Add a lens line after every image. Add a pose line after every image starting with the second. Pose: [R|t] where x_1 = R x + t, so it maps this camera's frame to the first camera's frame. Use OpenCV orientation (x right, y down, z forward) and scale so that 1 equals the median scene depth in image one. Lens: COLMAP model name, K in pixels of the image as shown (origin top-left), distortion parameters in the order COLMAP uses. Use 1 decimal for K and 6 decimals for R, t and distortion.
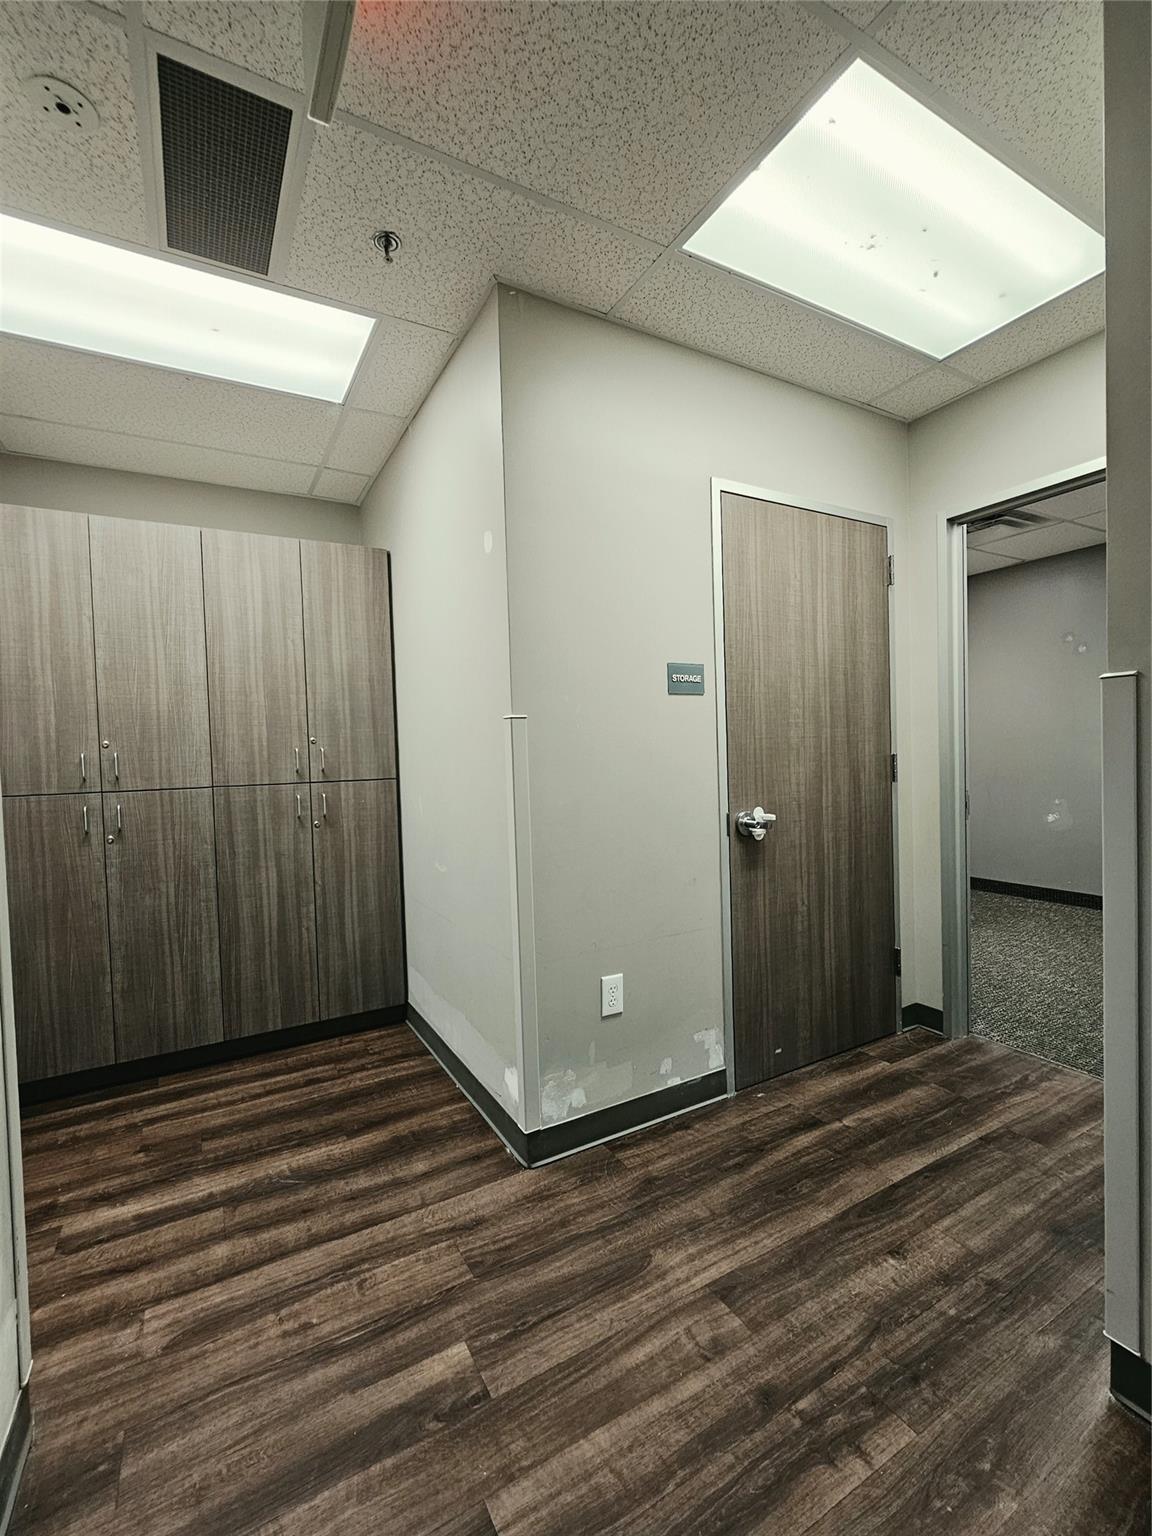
lens RADIAL K [[674.0, 0, 576.0], [0, 674.0, 768.0], [0, 0, 1]] dist [-0.003363, 0.000326]
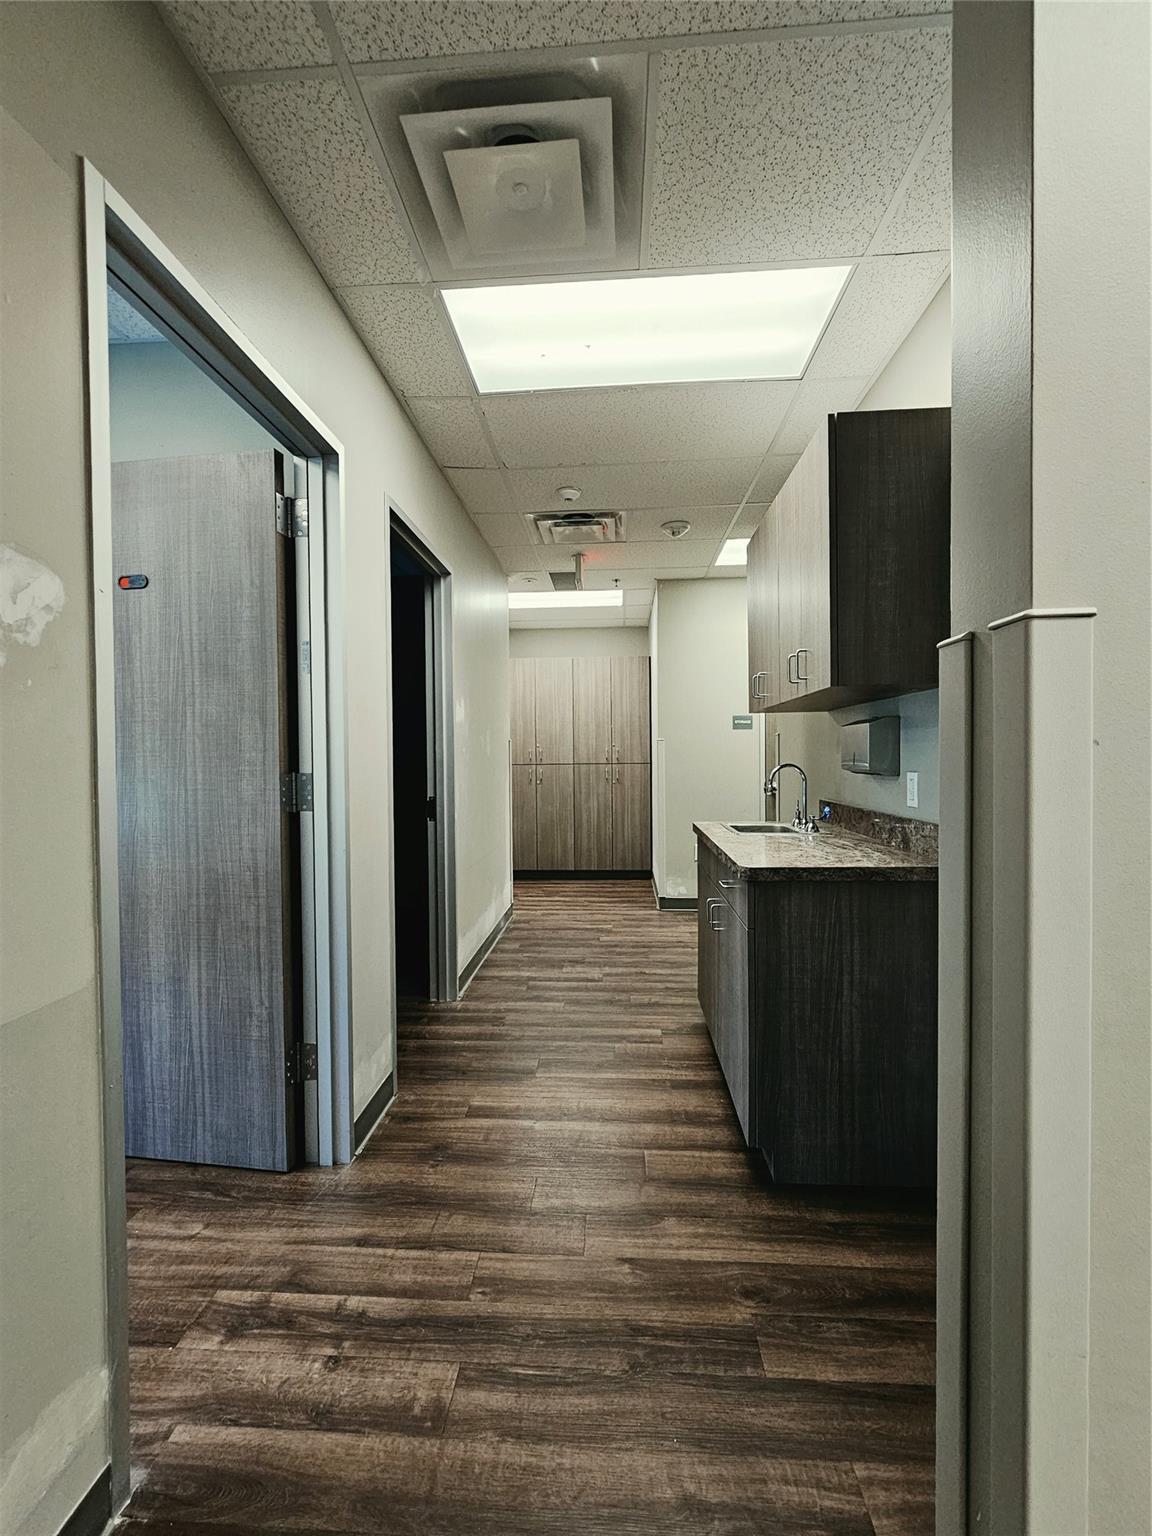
lens RADIAL K [[674.0, 0, 576.0], [0, 674.0, 768.0], [0, 0, 1]] dist [-0.003363, 0.000326]
pose [[0.835464, 0.035191, -0.548417, 0.761325], [-0.031933, 0.999370, 0.015481, 0.004873], [0.548617, 0.004579, 0.836061, -0.974796]]
